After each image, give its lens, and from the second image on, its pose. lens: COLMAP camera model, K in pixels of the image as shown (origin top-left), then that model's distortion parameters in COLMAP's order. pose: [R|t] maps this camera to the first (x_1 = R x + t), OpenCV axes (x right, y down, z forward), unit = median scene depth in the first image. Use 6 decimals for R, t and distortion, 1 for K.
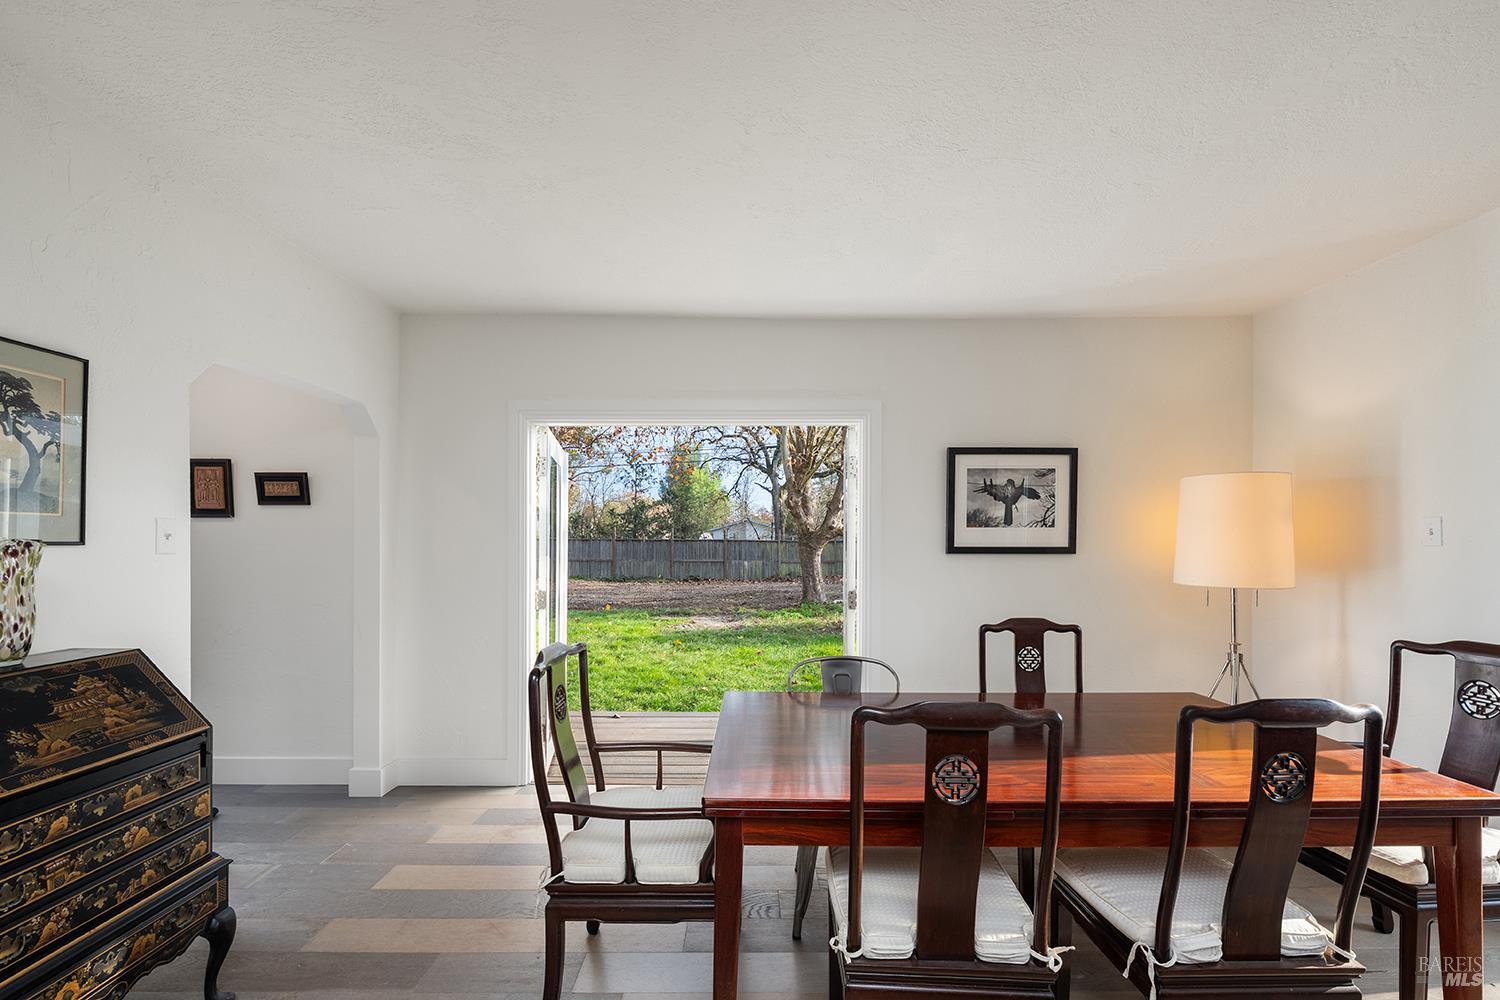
lens RADIAL K [[626.0, 0, 750.8], [0, 626.0, 544.0], [0, 0, 1]] dist [-0.009182, -0.000161]
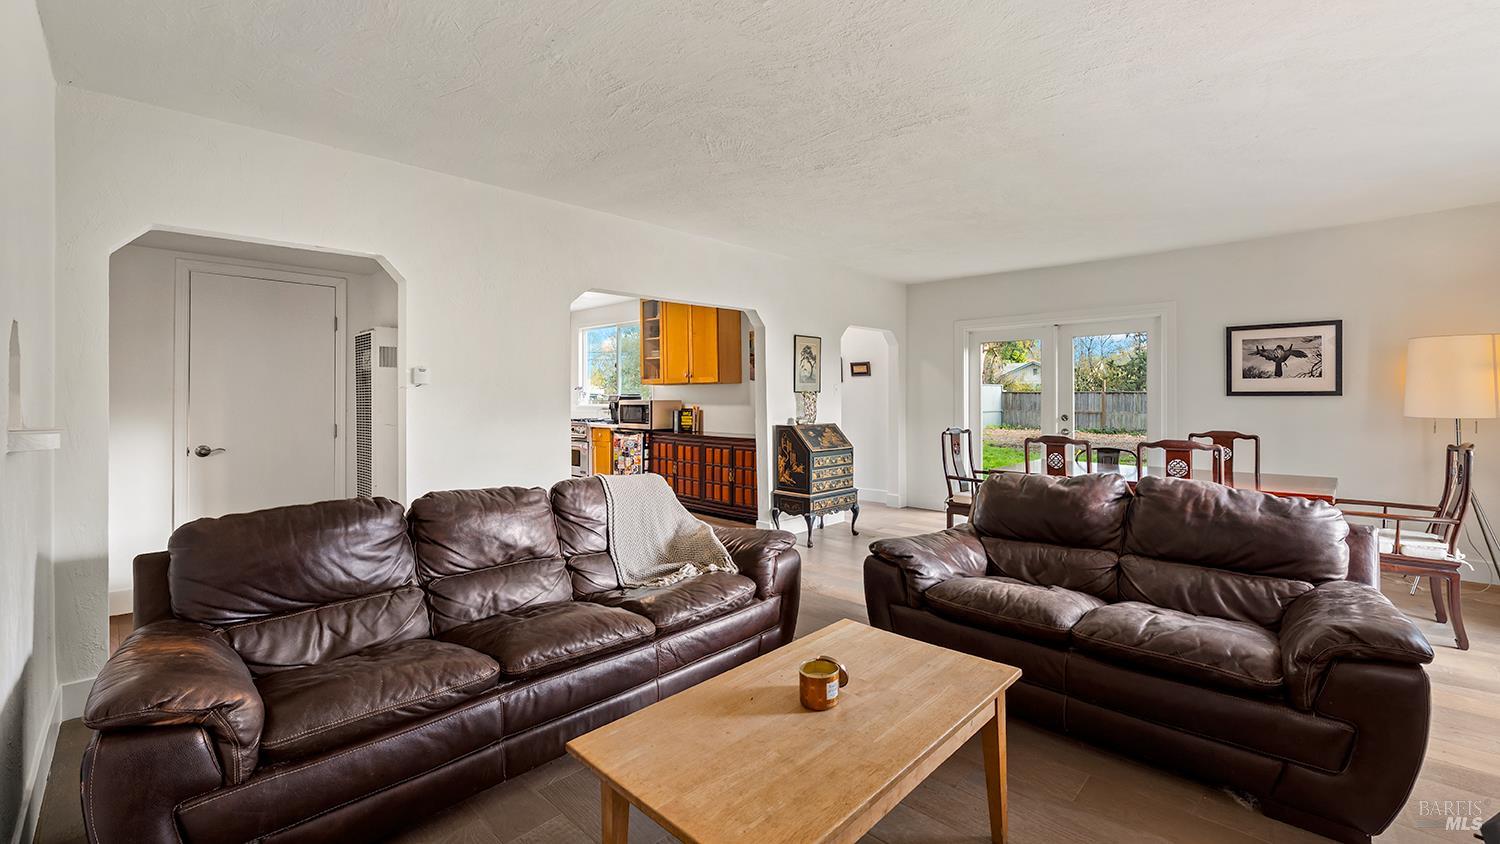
lens RADIAL K [[611.5, 0, 760.4], [0, 611.5, 395.3], [0, 0, 1]] dist [-0.001584, -0.000058]
pose [[0.726958, -0.005951, -0.686656, 0.512395], [0.002650, 0.999979, -0.005861, 0.018927], [0.686676, 0.002441, 0.726959, -0.869117]]
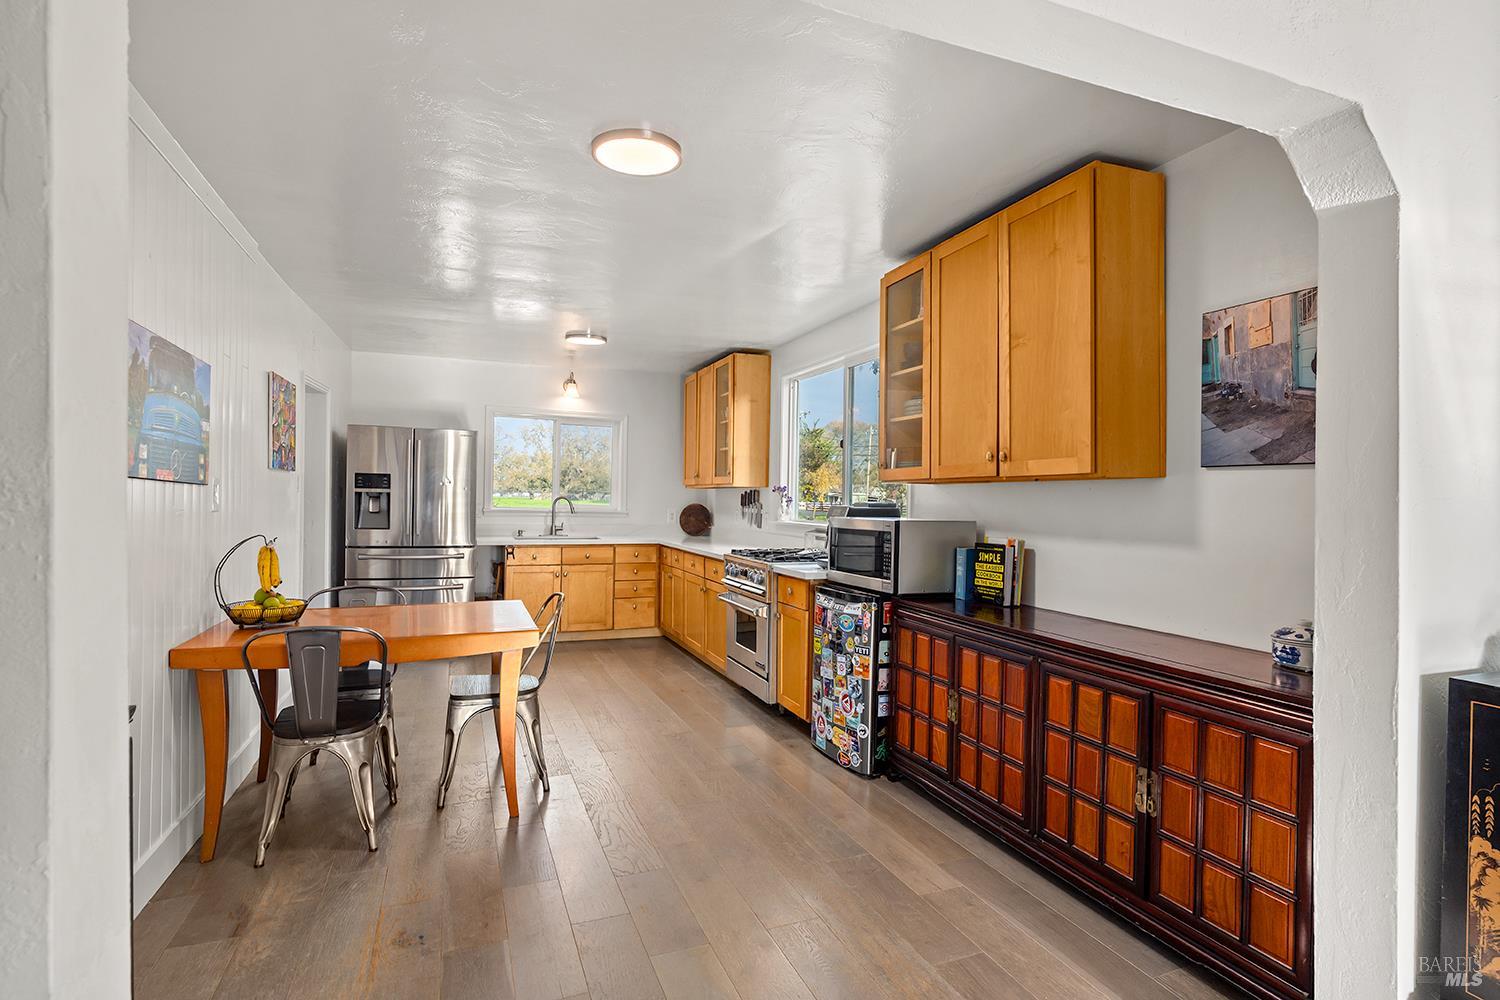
lens RADIAL K [[736.2, 0, 749.0], [0, 736.2, 502.5], [0, 0, 1]] dist [0.000419, -0.000177]
pose [[0.369159, 0.007020, -0.929340, -0.336095], [-0.014780, 0.999889, 0.001682, -0.000736], [0.929249, 0.013115, 0.369222, -0.163939]]
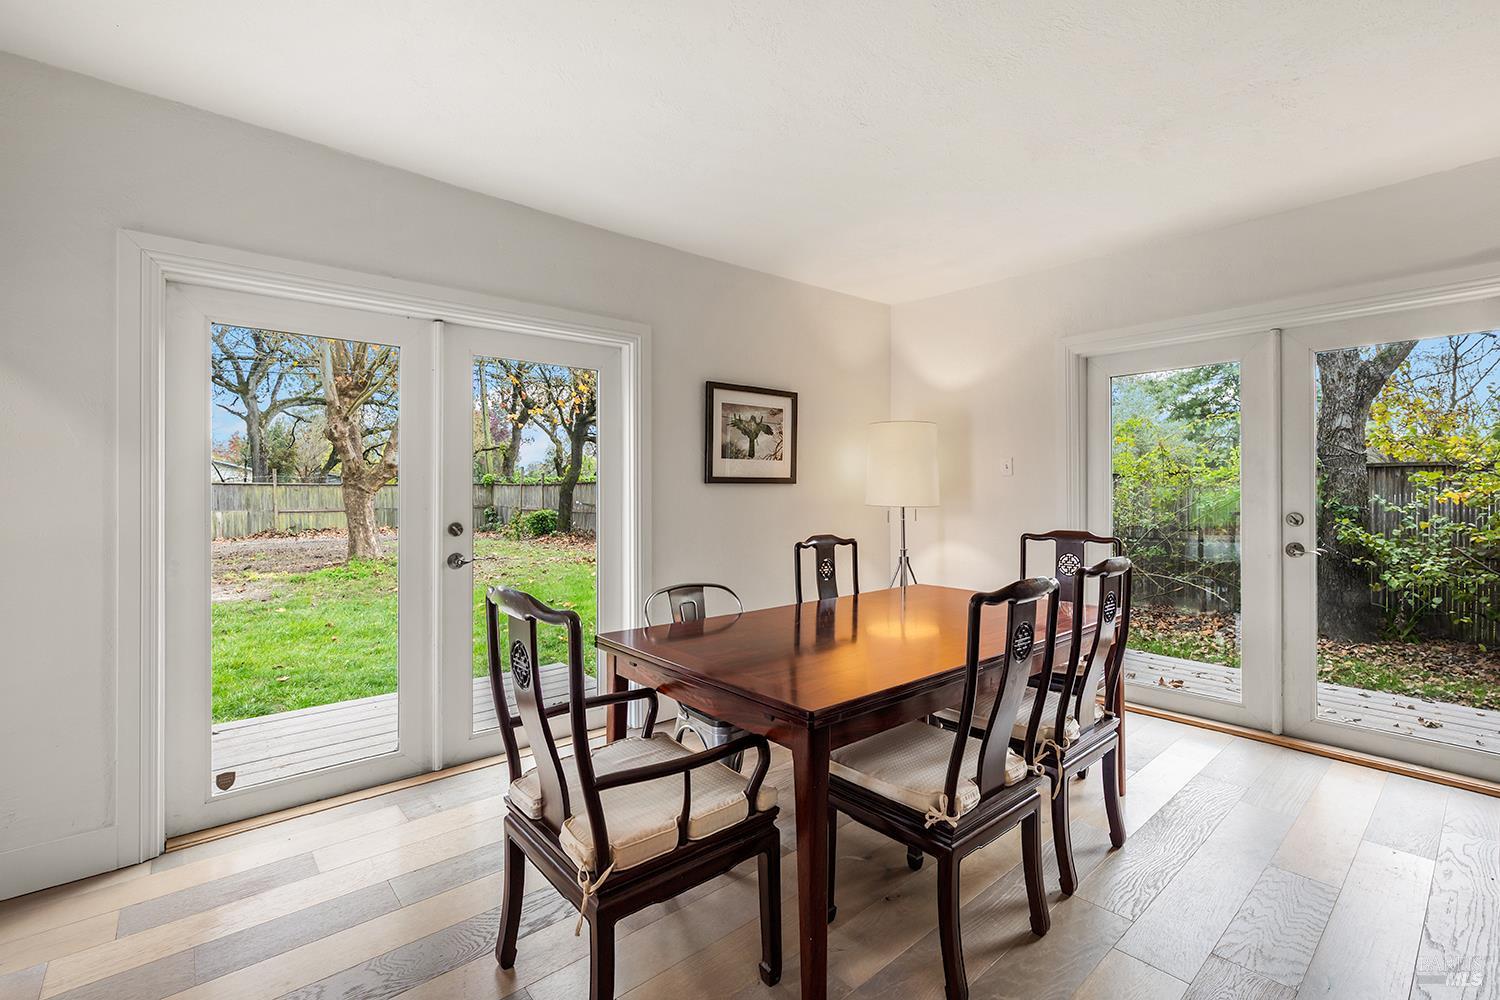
lens RADIAL K [[660.5, 0, 762.3], [0, 660.5, 492.0], [0, 0, 1]] dist [-0.004761, -0.000256]
pose [[0.750548, -0.007032, 0.660779, -0.340201], [0.004149, 0.999974, 0.005930, 0.023905], [-0.660803, -0.001709, 0.750557, 0.117967]]
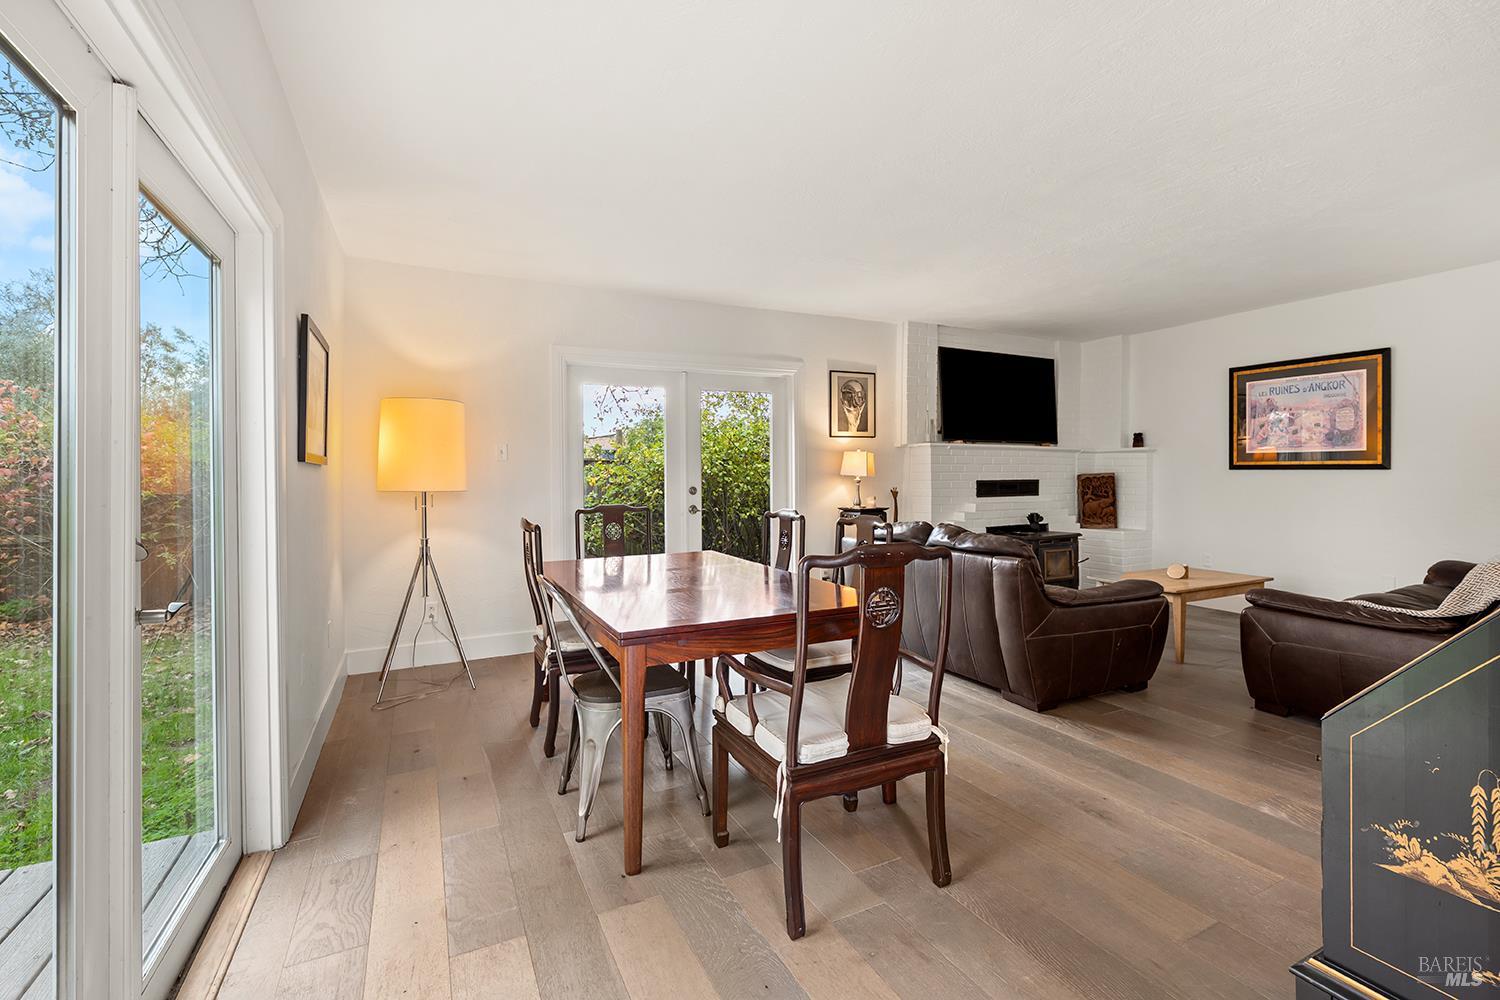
lens RADIAL K [[660.5, 0, 760.3], [0, 660.5, 481.2], [0, 0, 1]] dist [-0.004761, -0.000256]
pose [[-0.447257, -0.005720, 0.894387, -0.594117], [0.010342, 0.999880, 0.011566, 0.032491], [-0.894346, 0.014422, -0.447144, 0.864632]]
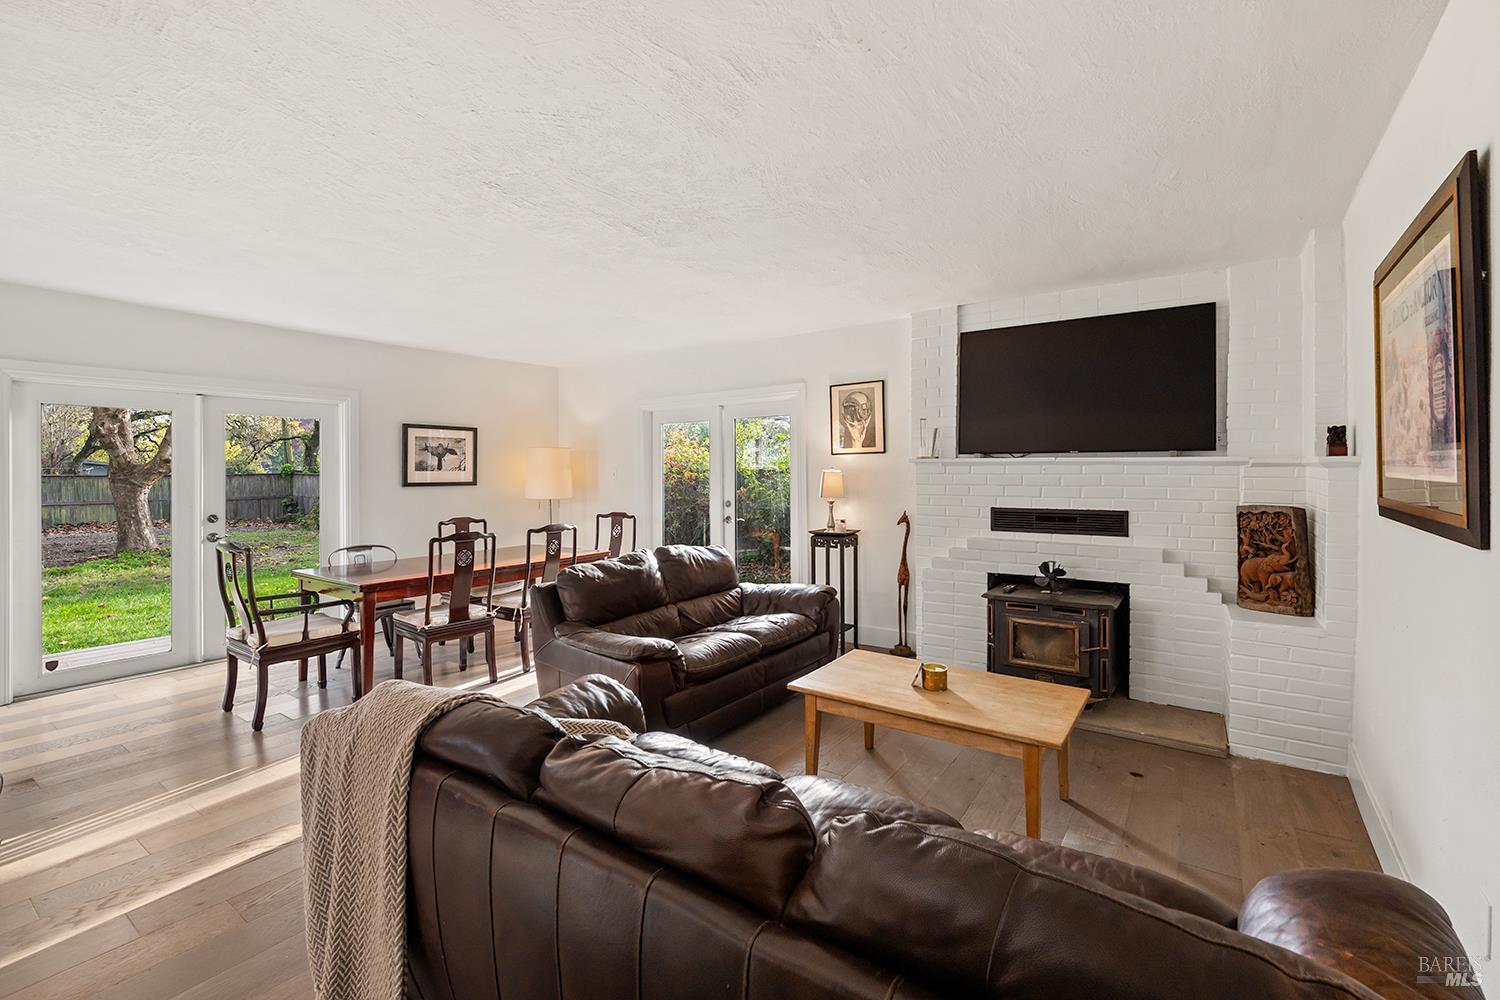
lens RADIAL K [[626.0, 0, 783.5], [0, 626.0, 475.3], [0, 0, 1]] dist [-0.009182, -0.000161]
pose [[0.548296, -0.008656, 0.836240, -0.522072], [0.007926, 0.999955, 0.005153, -0.015883], [-0.836247, 0.003803, 0.548340, -0.763938]]
